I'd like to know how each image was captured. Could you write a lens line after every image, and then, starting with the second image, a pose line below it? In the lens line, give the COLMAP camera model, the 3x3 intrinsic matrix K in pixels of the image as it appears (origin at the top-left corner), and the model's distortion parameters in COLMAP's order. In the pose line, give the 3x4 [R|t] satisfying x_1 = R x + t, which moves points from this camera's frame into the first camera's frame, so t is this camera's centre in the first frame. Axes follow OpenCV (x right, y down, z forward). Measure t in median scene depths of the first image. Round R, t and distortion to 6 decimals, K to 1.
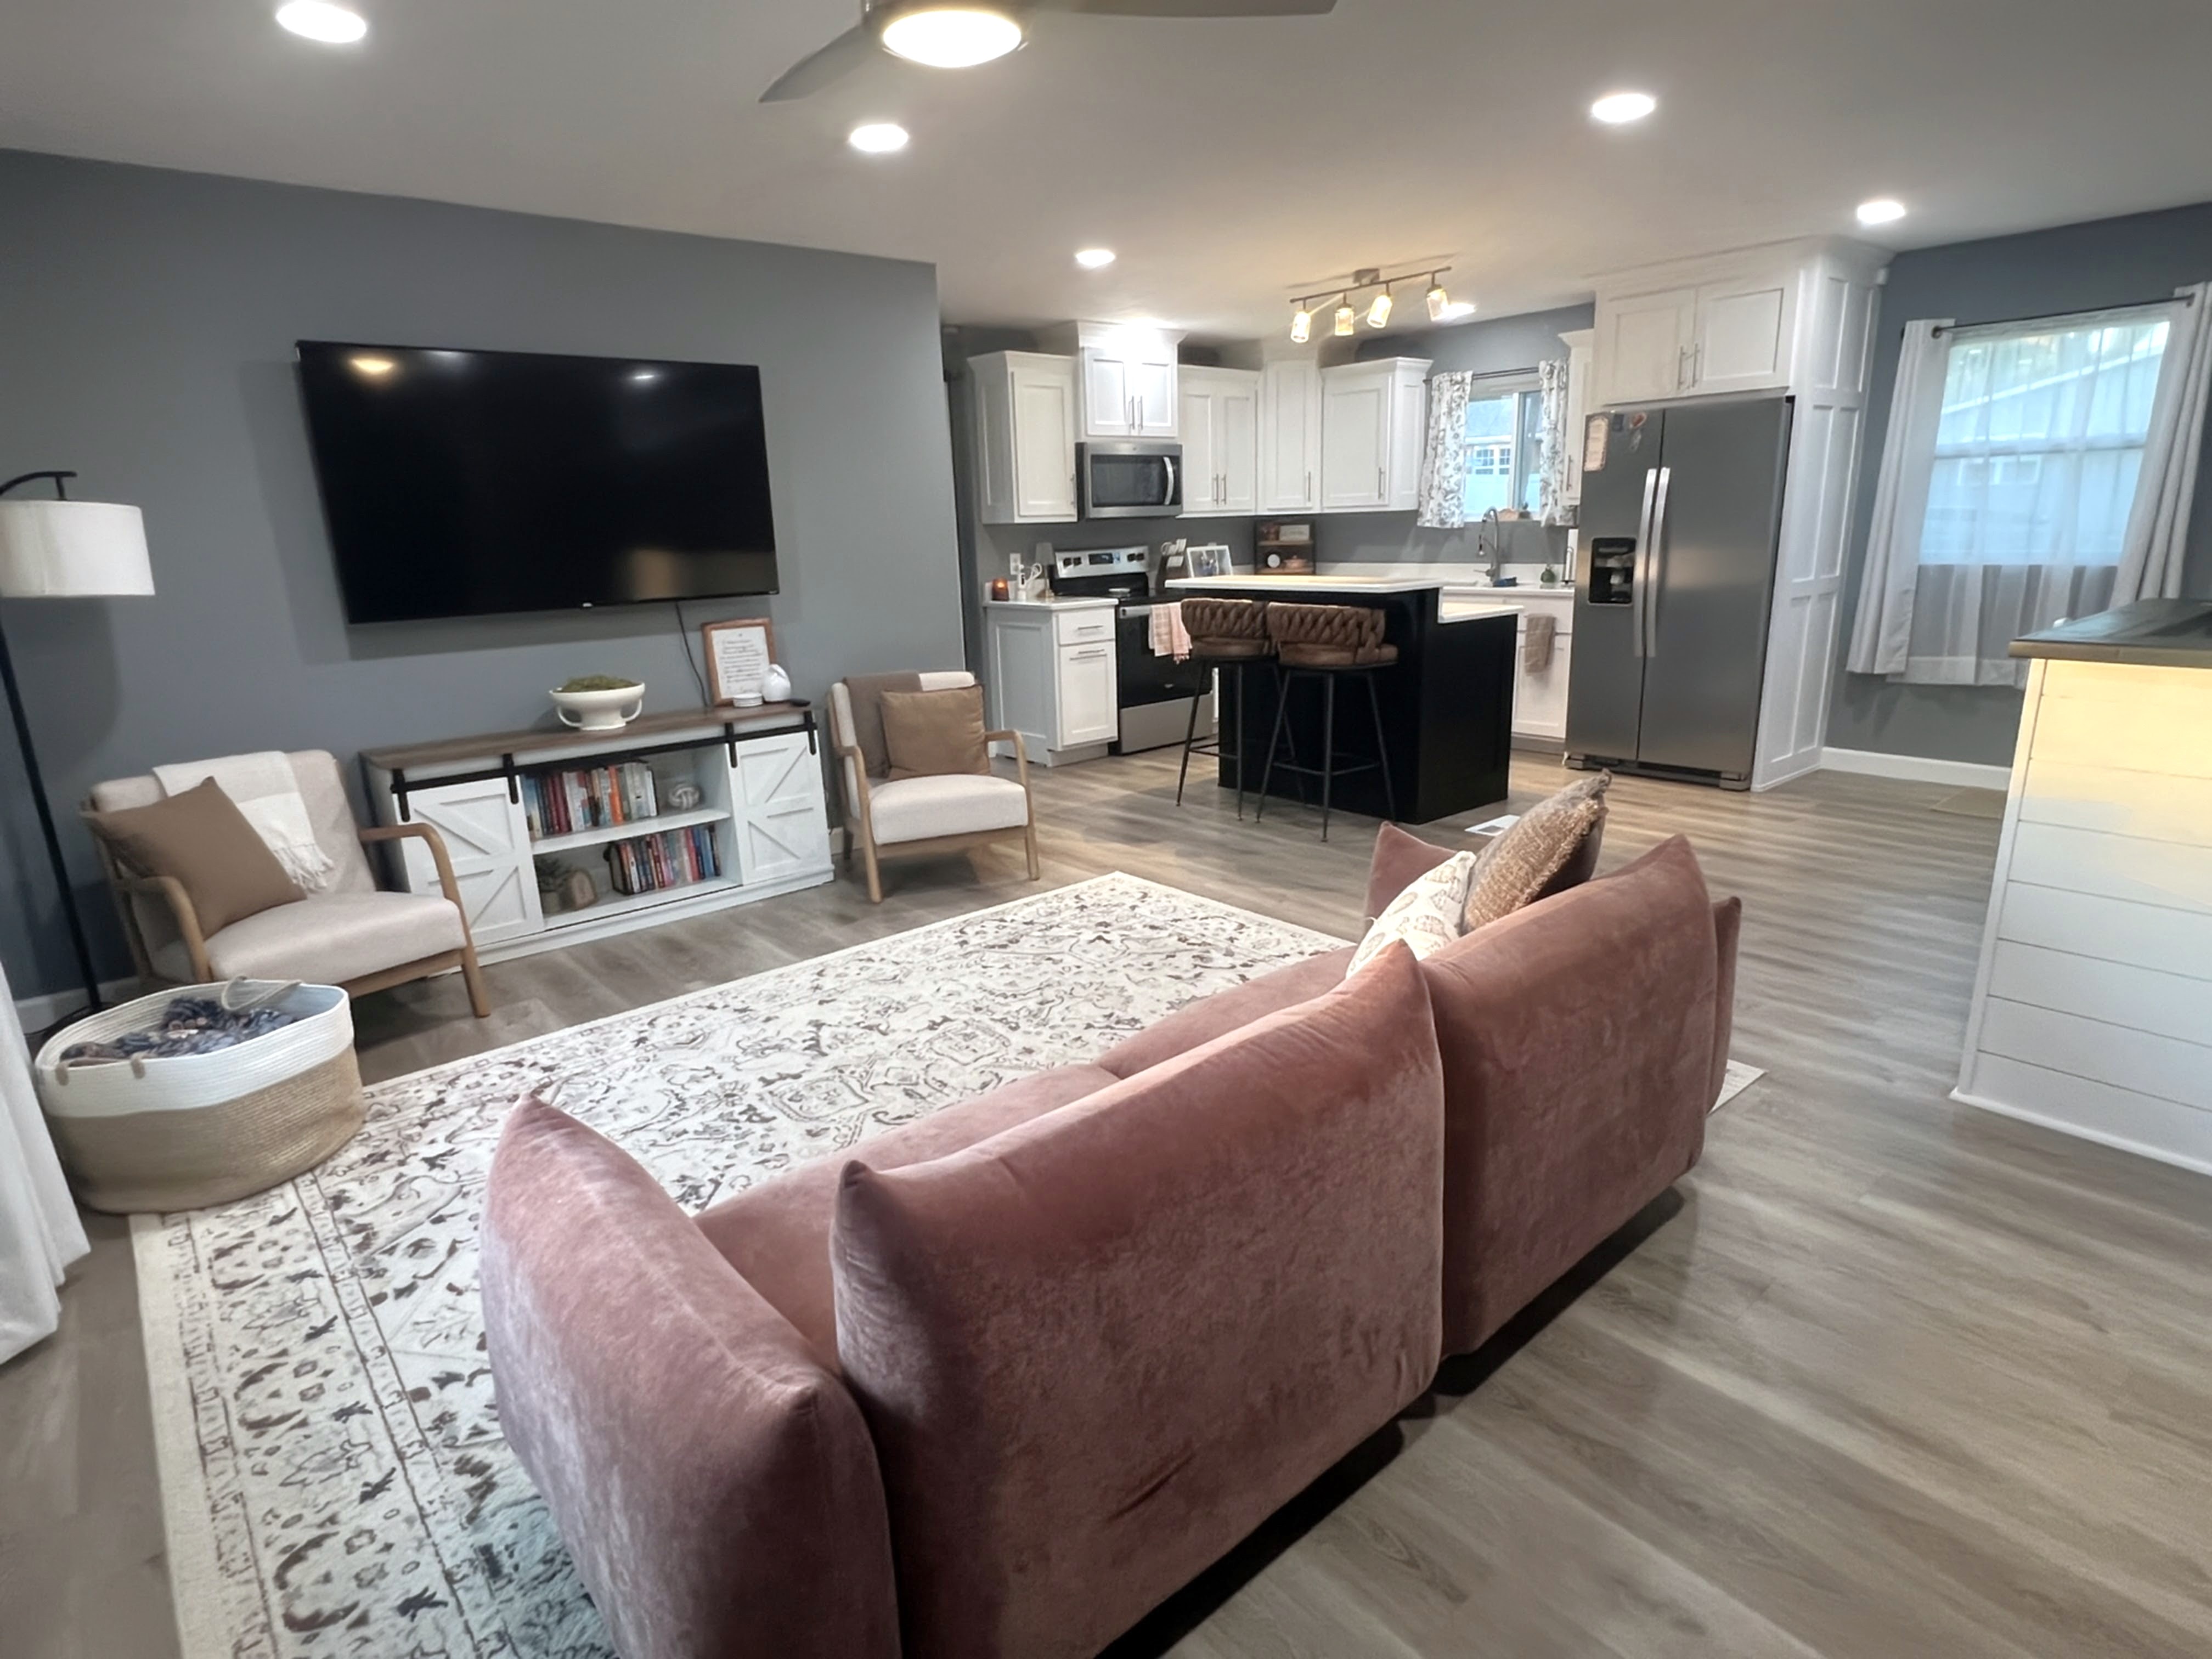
lens RADIAL K [[1177.0, 0, 1109.6], [0, 1177.0, 834.3], [0, 0, 1]] dist [0.001467, -0.000570]
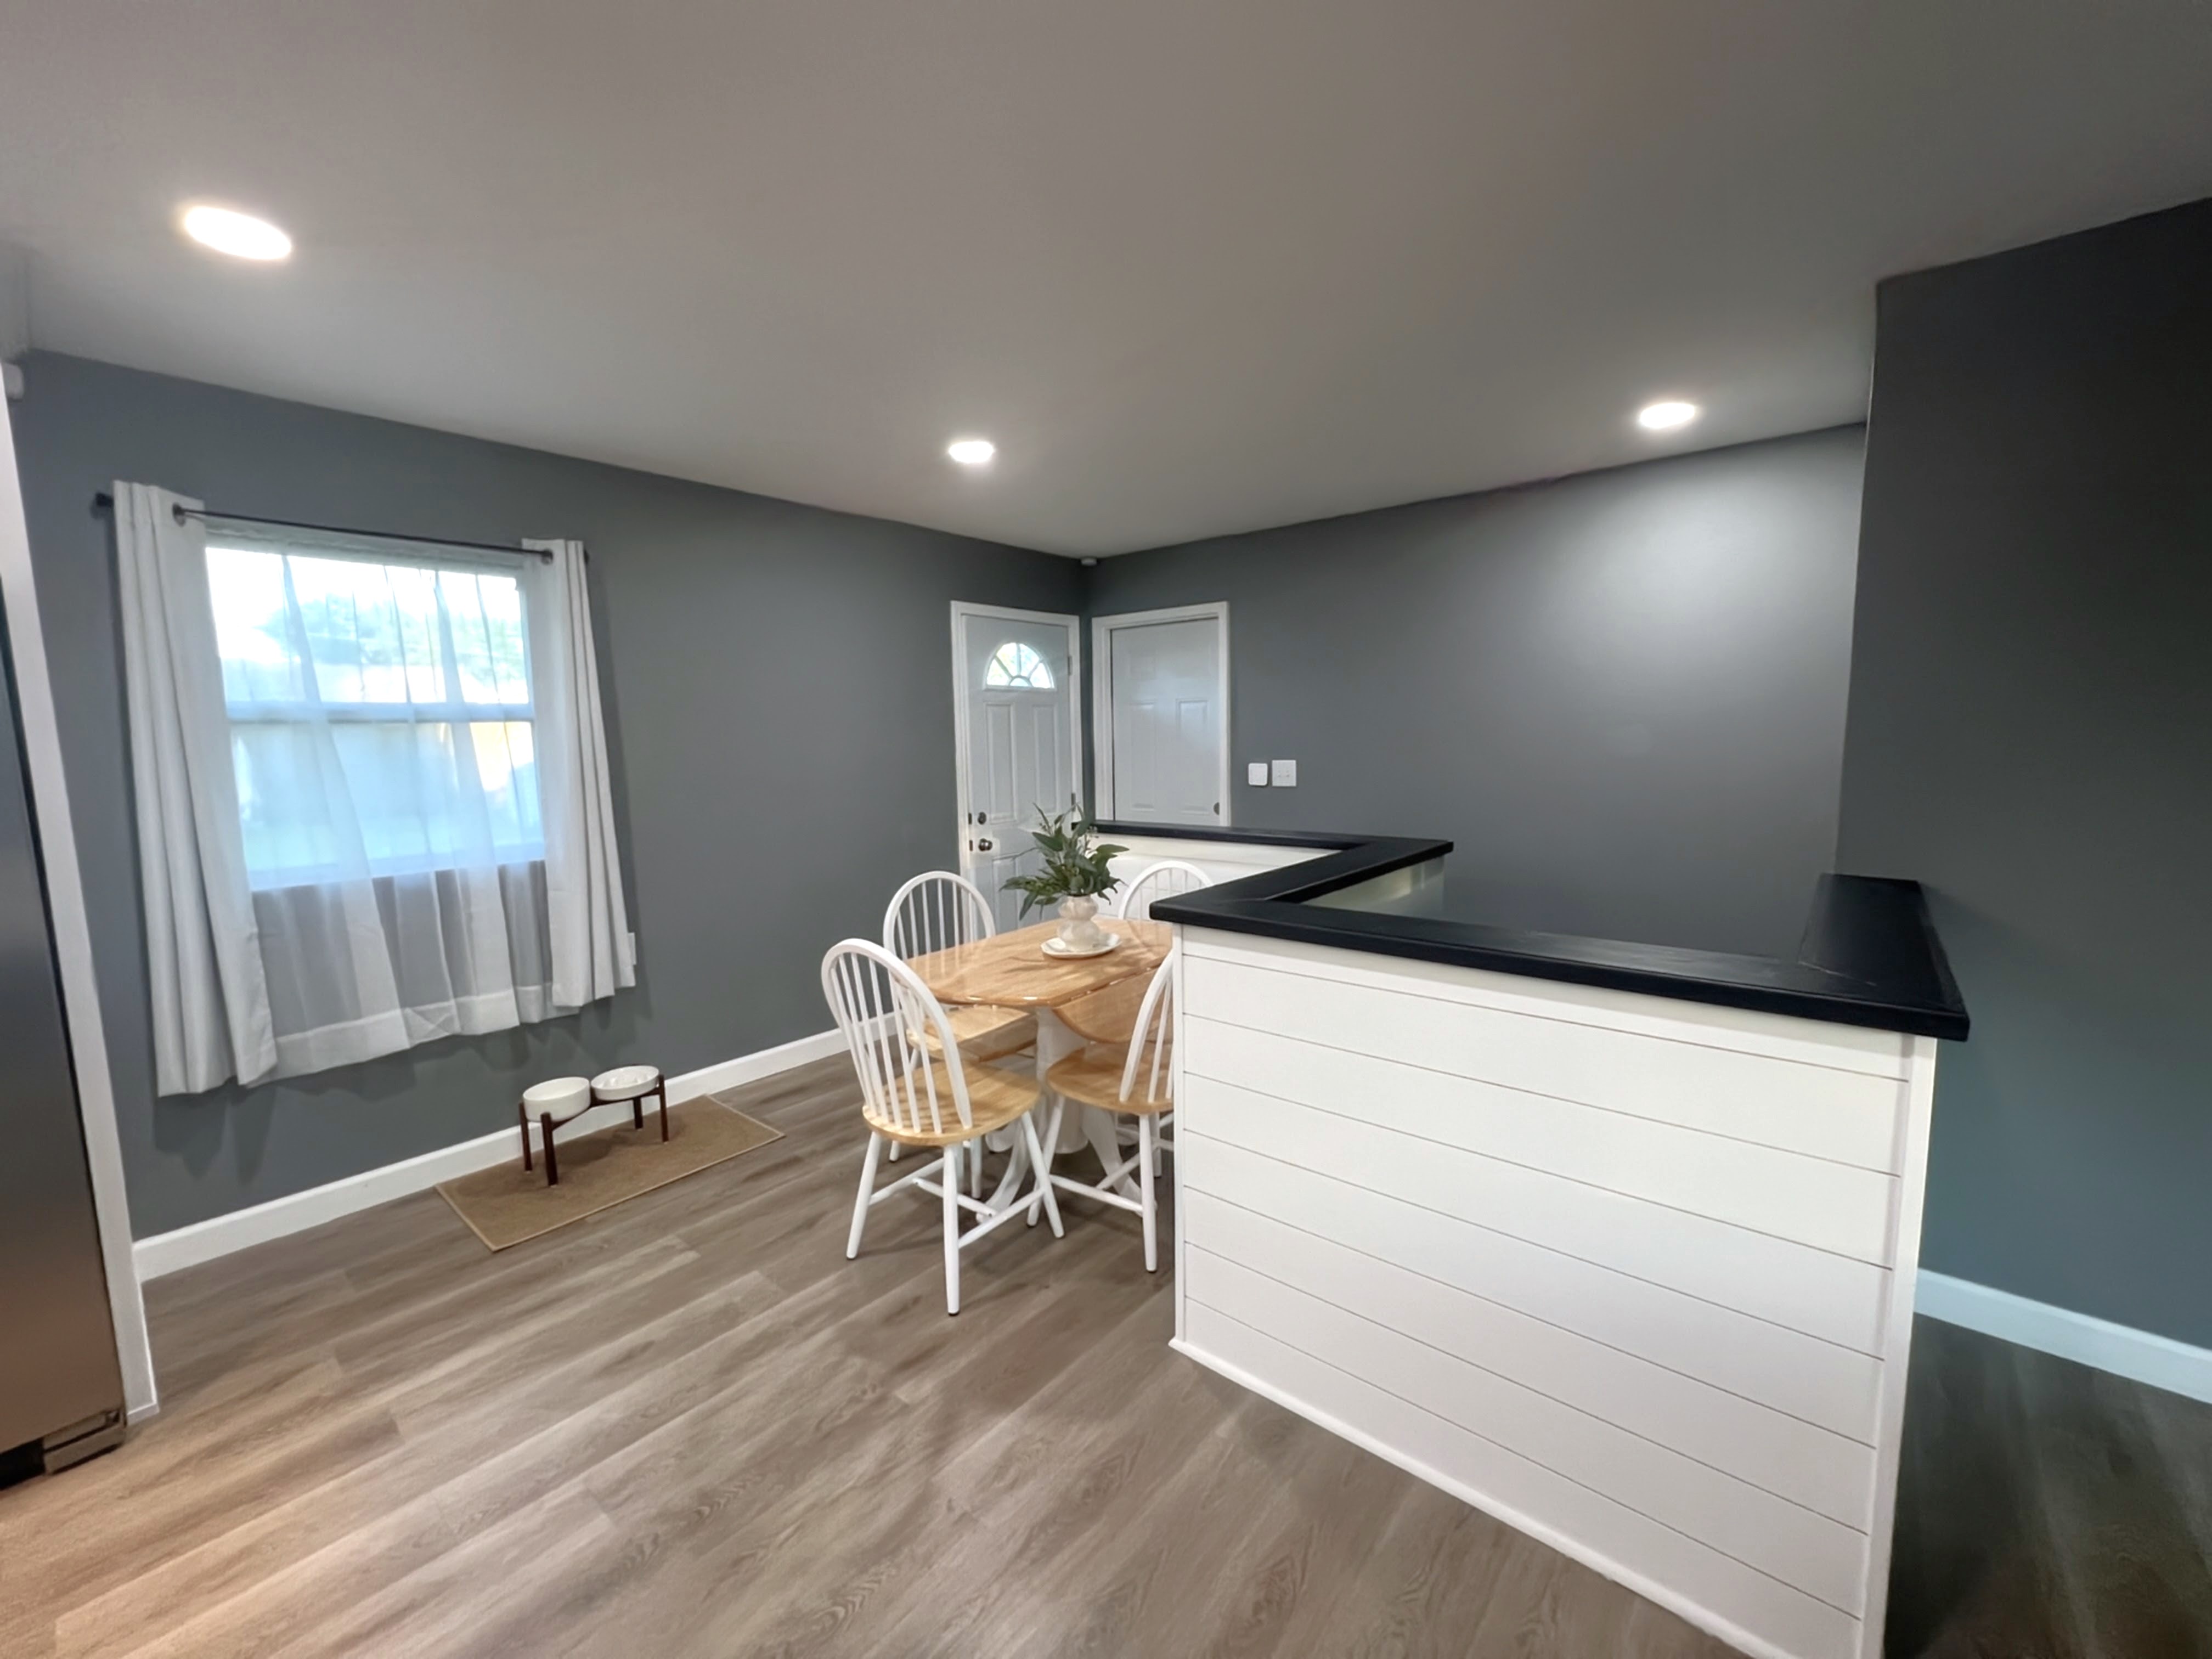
lens RADIAL K [[884.2, 0, 1123.3], [0, 884.2, 829.6], [0, 0, 1]] dist [0.000506, 0.000496]
pose [[-0.175515, -0.085237, 0.980780, 0.130180], [0.271503, 0.953419, 0.131445, -0.154331], [-0.946298, 0.289355, -0.144198, 0.493772]]
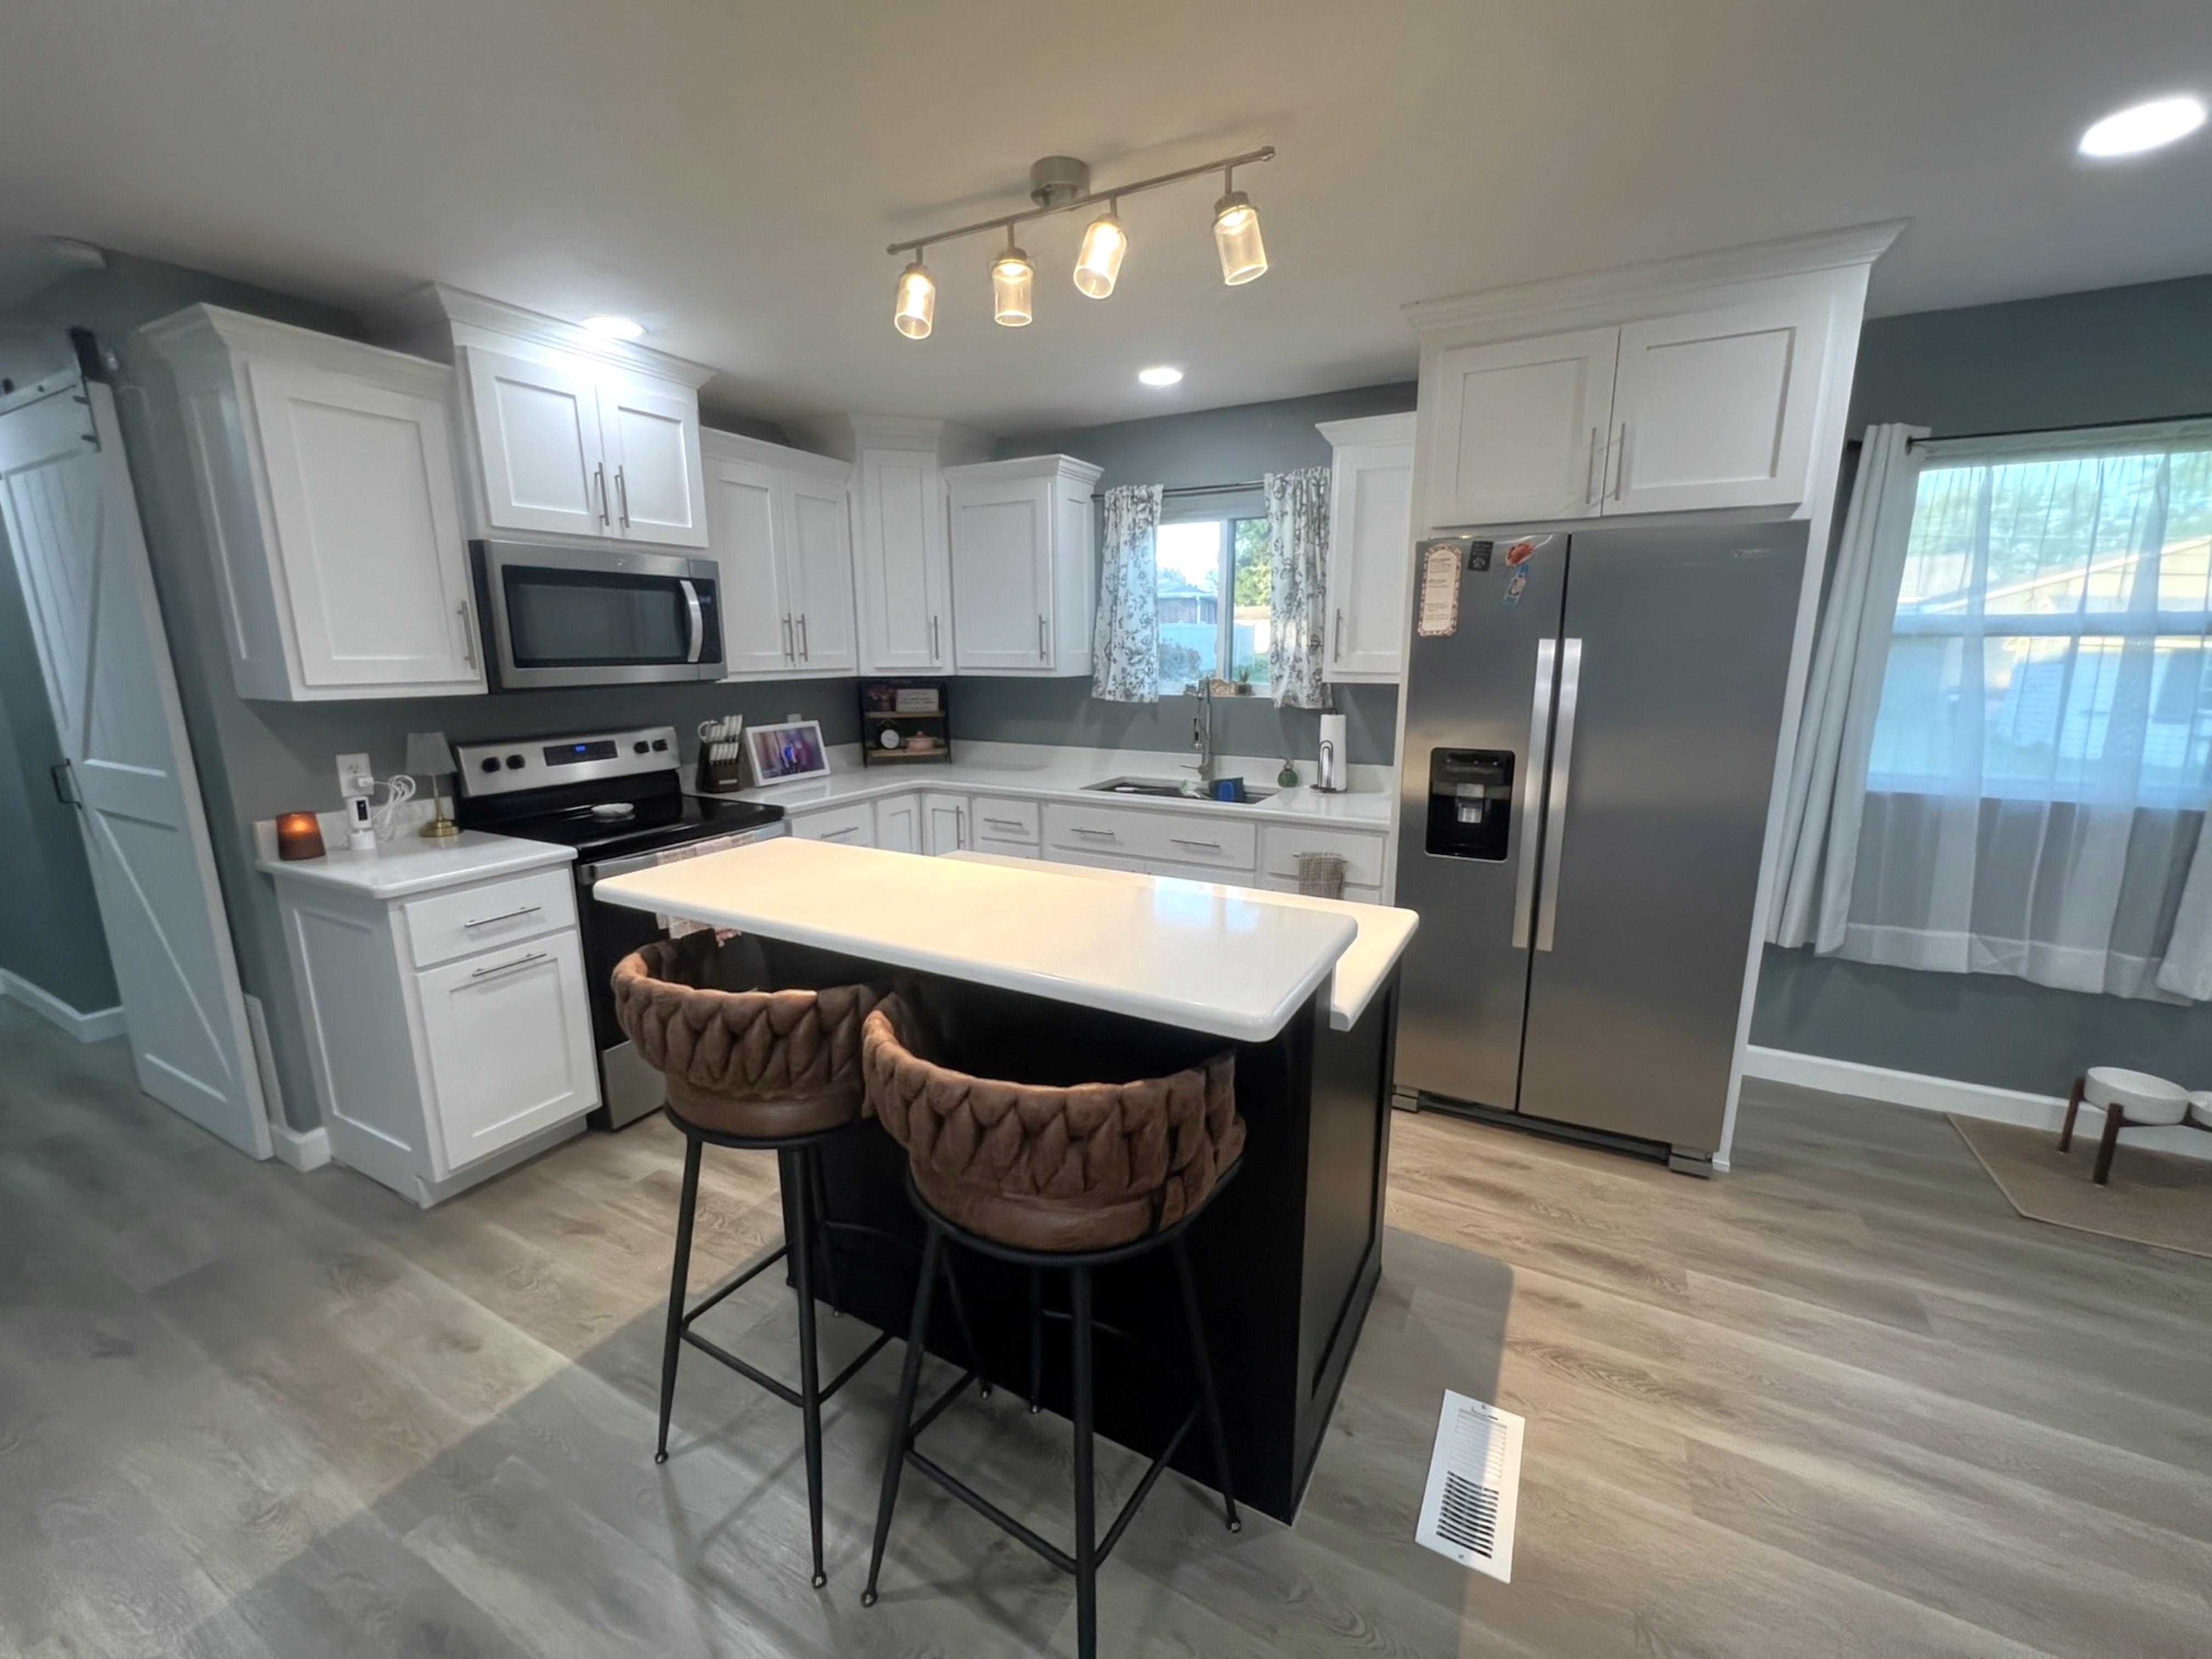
lens RADIAL K [[884.2, 0, 1118.4], [0, 884.2, 831.3], [0, 0, 1]] dist [0.000506, 0.000496]
pose [[0.929178, -0.047954, 0.366508, 0.081185], [0.069822, 0.996469, -0.046637, -0.165708], [-0.362977, 0.068925, 0.929245, 0.535945]]
